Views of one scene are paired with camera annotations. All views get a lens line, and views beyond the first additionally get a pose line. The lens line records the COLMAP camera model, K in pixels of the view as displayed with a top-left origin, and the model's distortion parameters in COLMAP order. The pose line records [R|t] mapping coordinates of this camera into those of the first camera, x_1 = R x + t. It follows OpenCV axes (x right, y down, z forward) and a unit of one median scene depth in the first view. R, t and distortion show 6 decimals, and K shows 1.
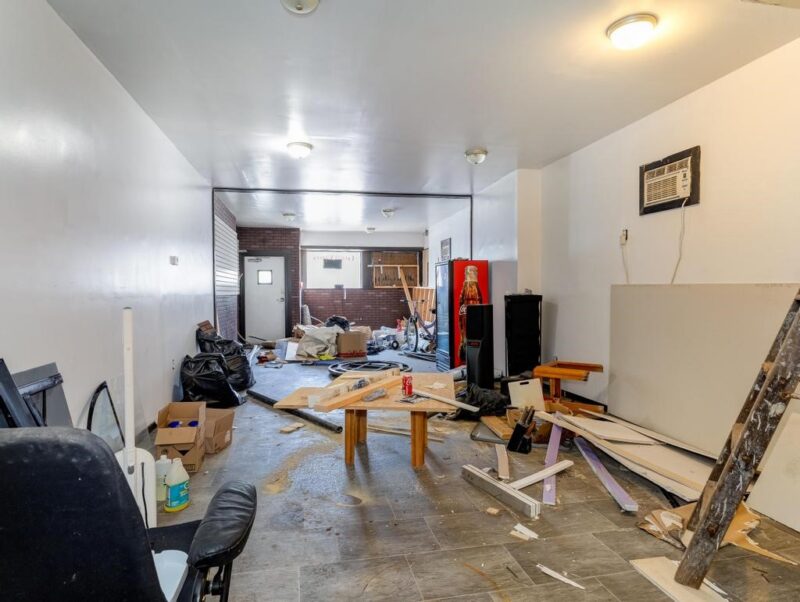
lens RADIAL K [[467.5, 0, 398.6], [0, 467.5, 300.7], [0, 0, 1]] dist [-0.004350, -0.001413]
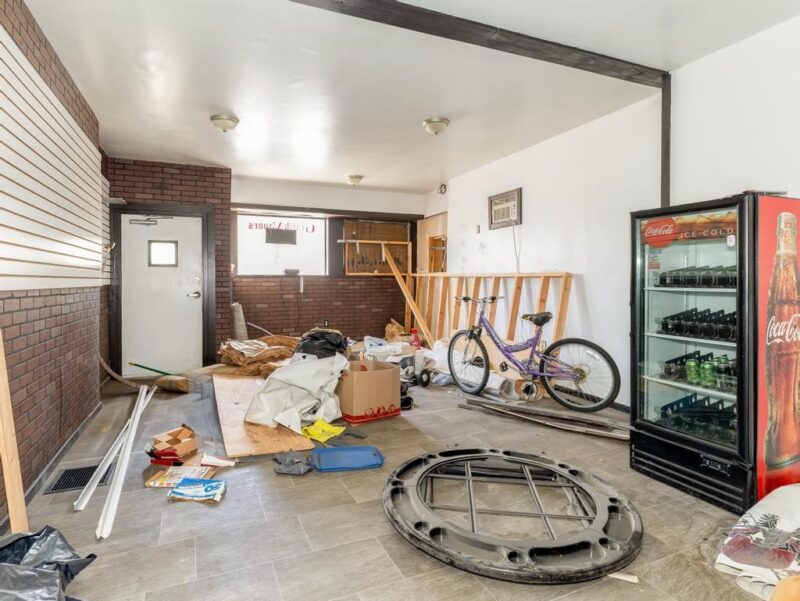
lens RADIAL K [[467.5, 0, 419.9], [0, 467.5, 282.2], [0, 0, 1]] dist [-0.004350, -0.001413]
pose [[0.972124, 0.001955, 0.234459, -0.122311], [0.001965, 0.999862, -0.016486, -0.007597], [-0.234459, 0.016487, 0.971986, 0.400345]]
